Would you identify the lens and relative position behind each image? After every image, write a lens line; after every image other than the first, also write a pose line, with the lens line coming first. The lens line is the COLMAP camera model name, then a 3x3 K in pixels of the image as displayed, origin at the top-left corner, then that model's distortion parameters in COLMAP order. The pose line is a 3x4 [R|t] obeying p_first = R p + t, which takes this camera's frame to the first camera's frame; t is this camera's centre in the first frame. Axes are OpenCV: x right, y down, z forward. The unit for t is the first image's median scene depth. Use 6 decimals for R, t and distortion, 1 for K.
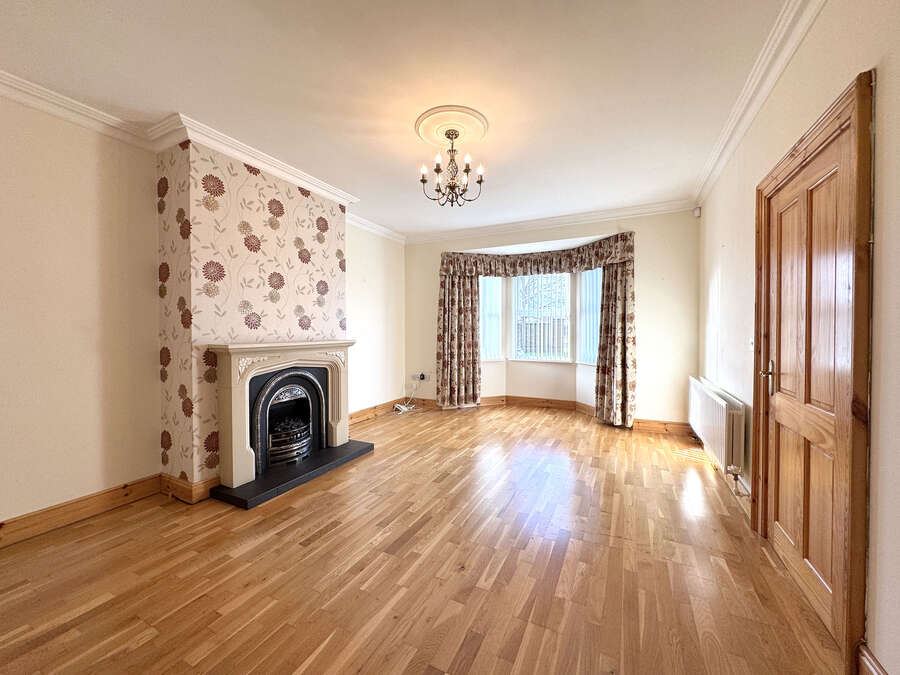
lens RADIAL K [[356.9, 0, 446.8], [0, 356.9, 335.1], [0, 0, 1]] dist [-0.008473, -0.000252]
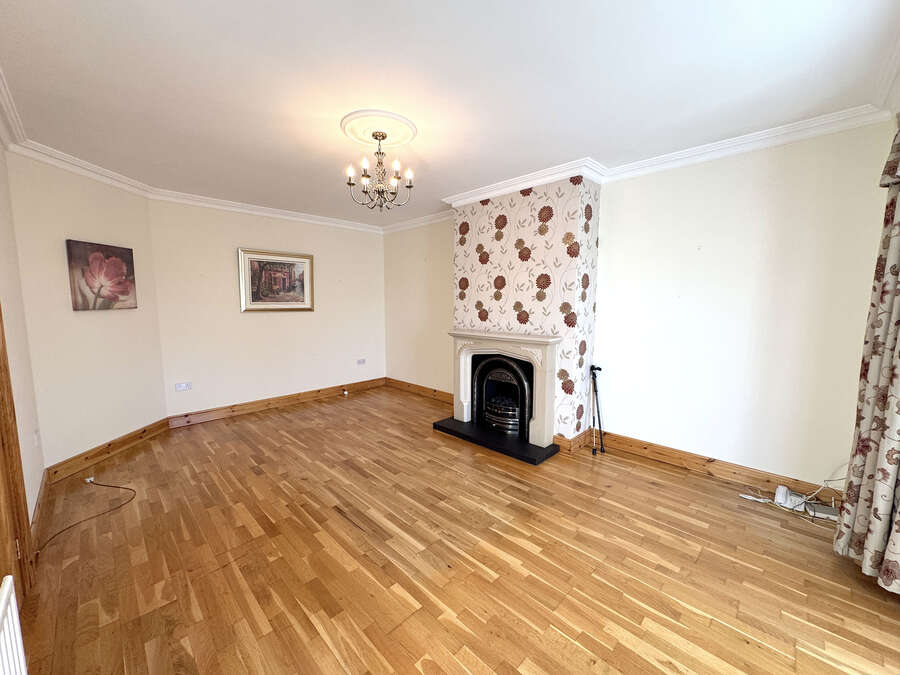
lens RADIAL K [[356.9, 0, 453.0], [0, 356.9, 336.4], [0, 0, 1]] dist [-0.008473, -0.000252]
pose [[-0.303558, 0.102749, -0.947257, 0.658915], [-0.011342, 0.993708, 0.111422, -0.089923], [0.952745, 0.044567, -0.300483, 1.065969]]
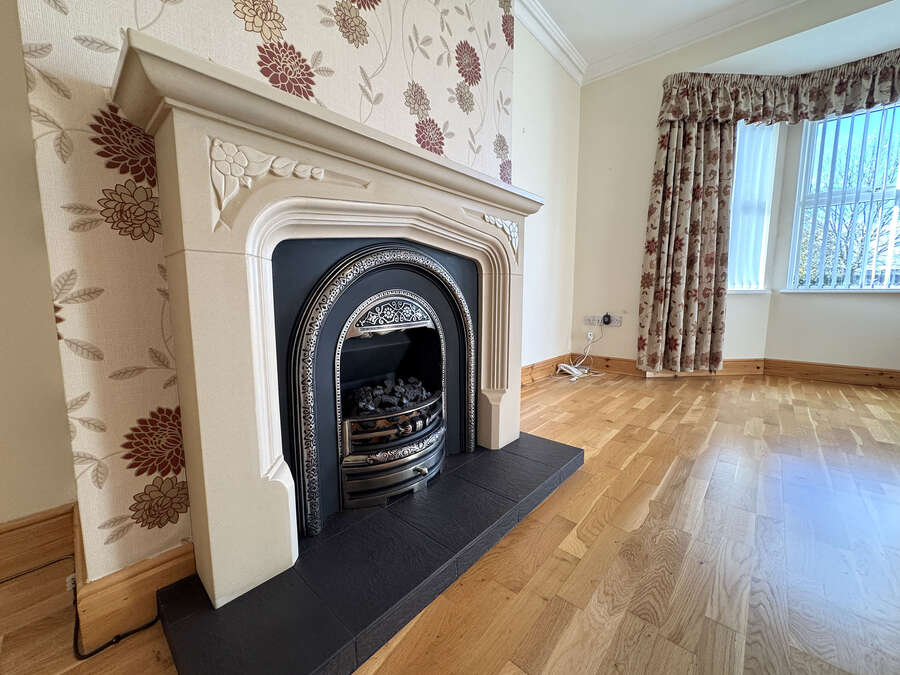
lens RADIAL K [[356.9, 0, 445.4], [0, 356.9, 335.9], [0, 0, 1]] dist [-0.008473, -0.000252]
pose [[0.963823, 0.032093, -0.264604, -0.258422], [-0.005041, 0.994742, 0.102287, 0.132948], [0.266495, -0.097252, 0.958917, 0.579976]]
